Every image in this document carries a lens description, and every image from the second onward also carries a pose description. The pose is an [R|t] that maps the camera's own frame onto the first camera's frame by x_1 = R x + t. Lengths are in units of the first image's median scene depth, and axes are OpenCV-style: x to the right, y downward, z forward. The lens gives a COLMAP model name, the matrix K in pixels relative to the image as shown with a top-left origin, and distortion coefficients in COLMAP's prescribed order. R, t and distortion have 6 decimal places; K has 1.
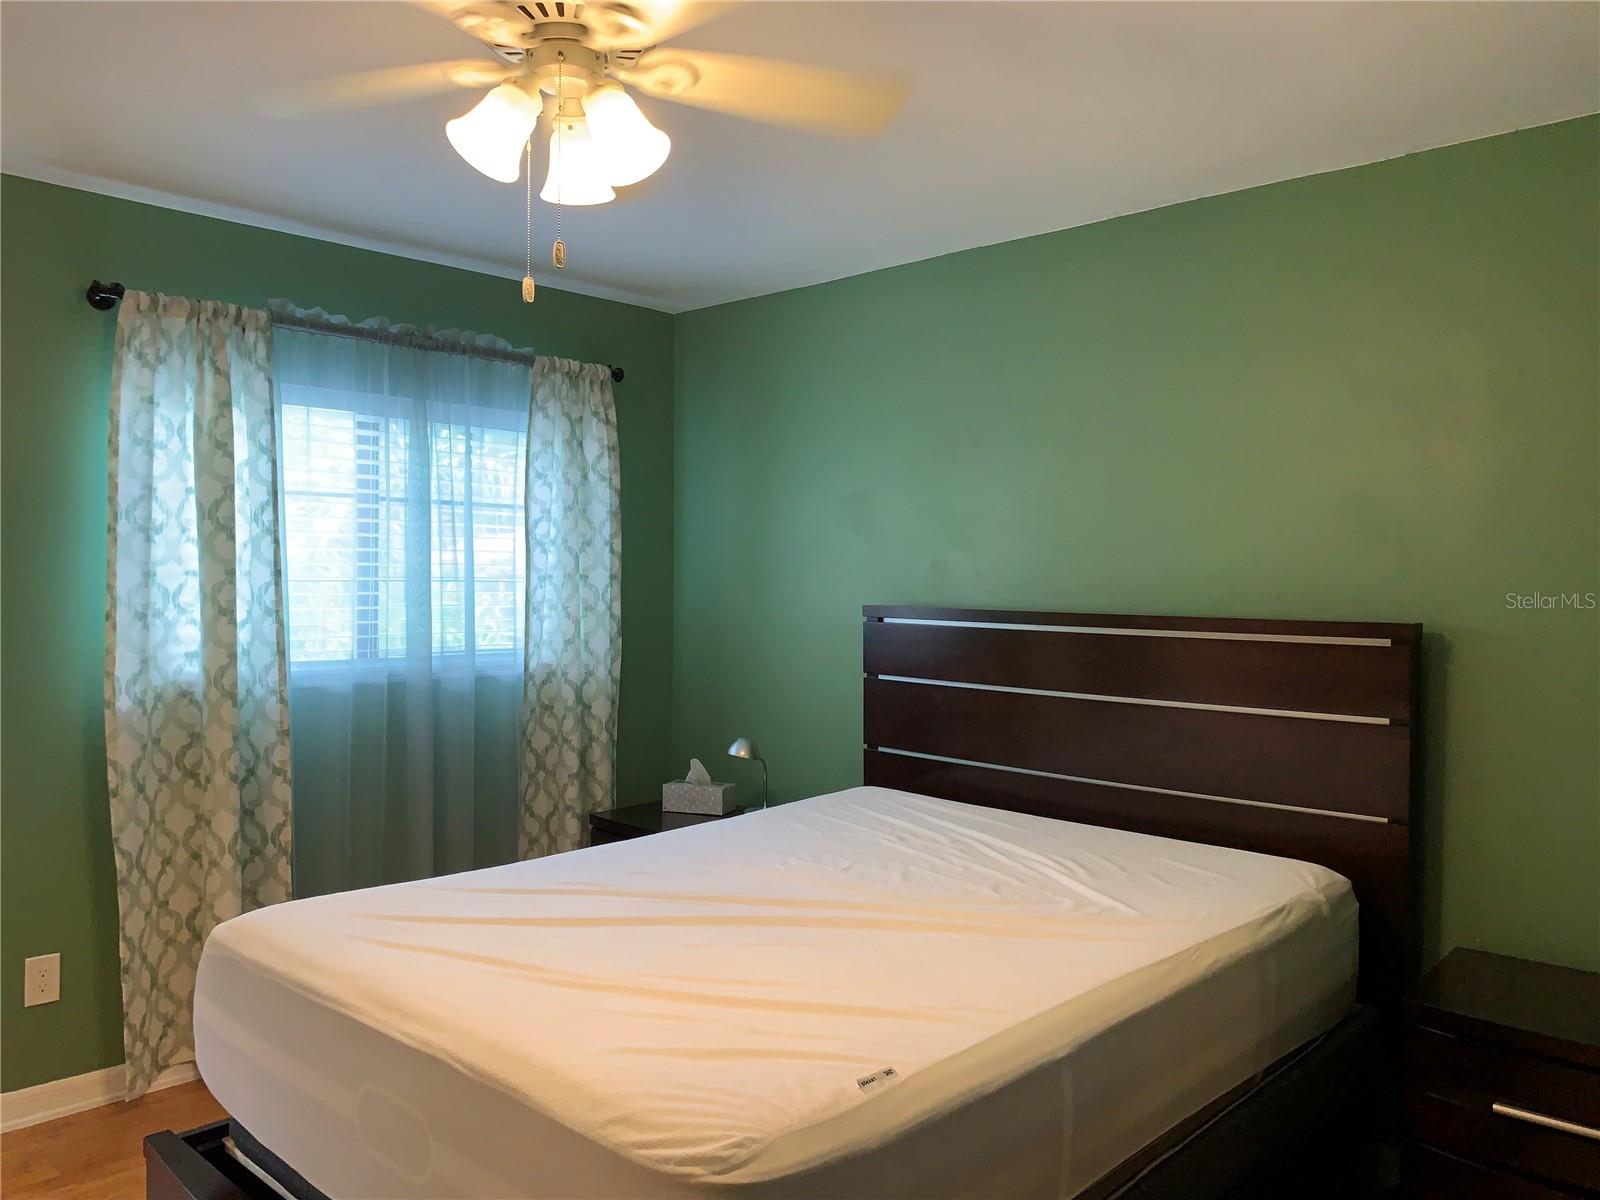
lens RADIAL K [[1186.0, 0, 762.1], [0, 1186.0, 652.6], [0, 0, 1]] dist [-0.003364, -0.000059]
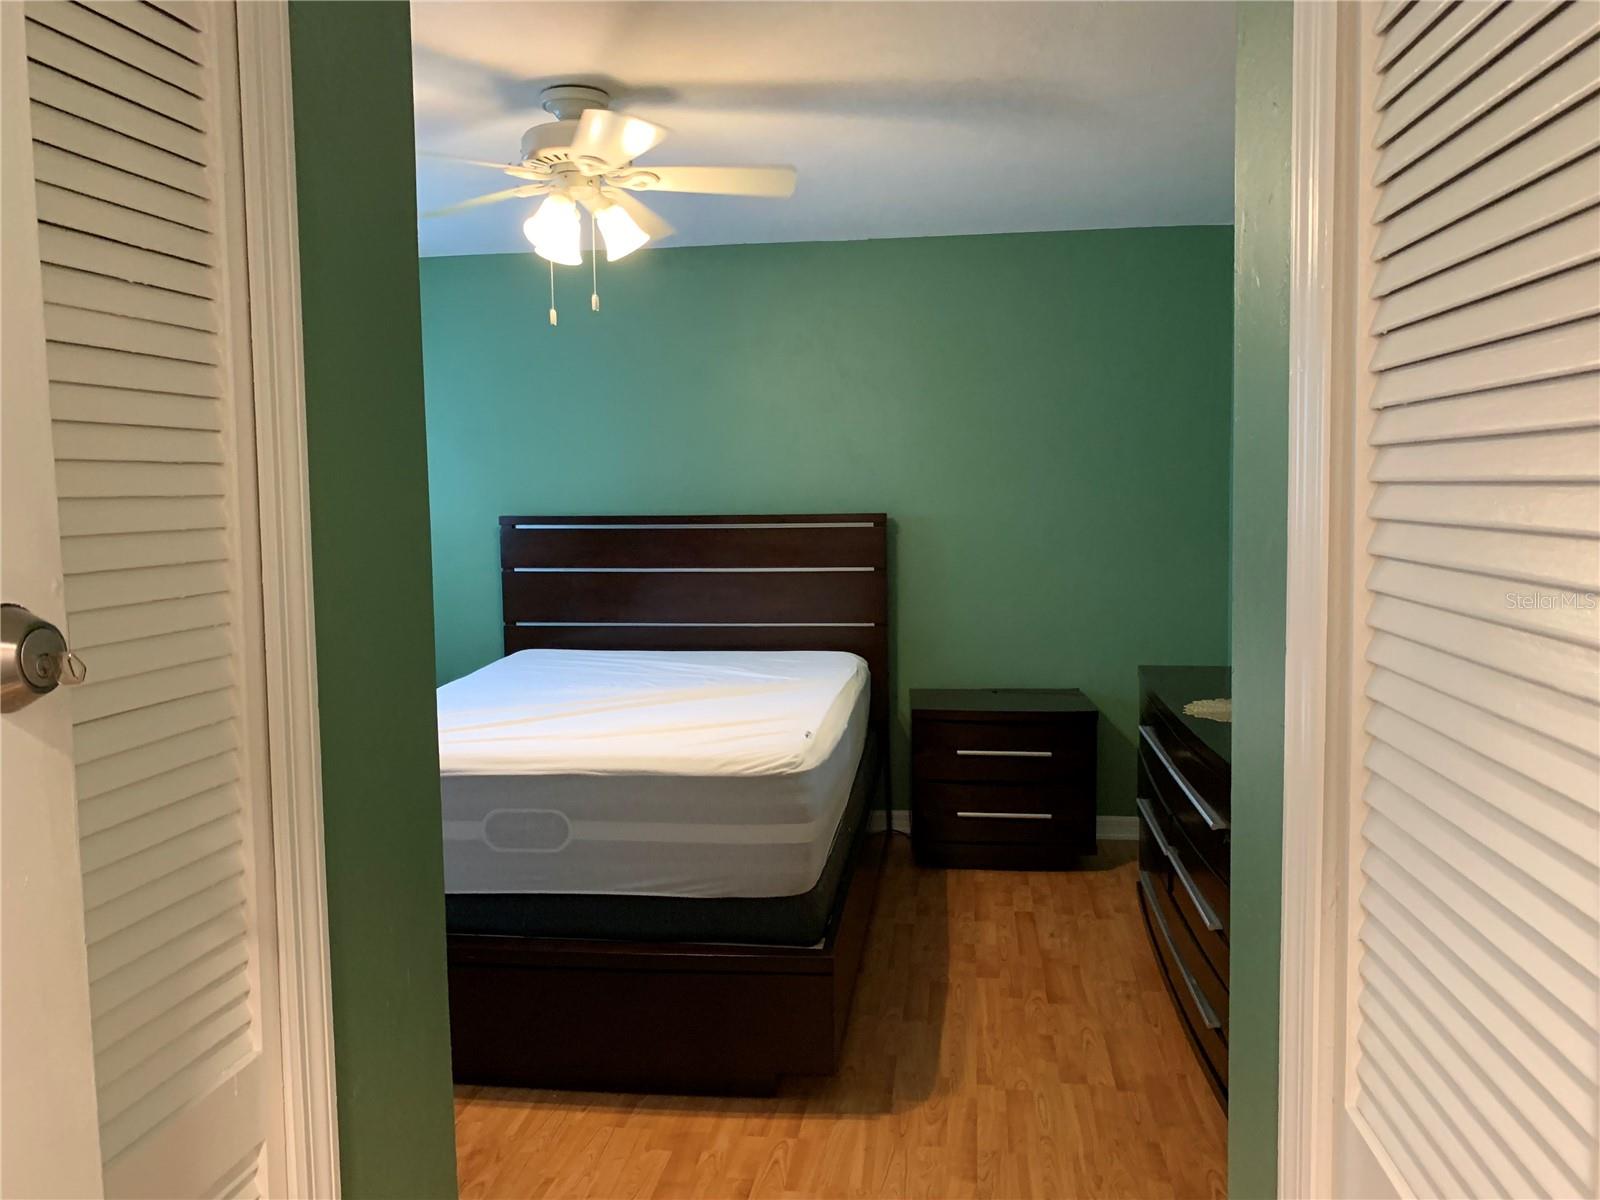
lens RADIAL K [[1226.7, 0, 785.2], [0, 1226.7, 600.2], [0, 0, 1]] dist [-0.001148, -0.001295]
pose [[0.800016, -0.068994, 0.595999, -0.589206], [0.056911, 0.997614, 0.039093, 0.021908], [-0.597274, 0.002644, 0.802033, -0.333934]]
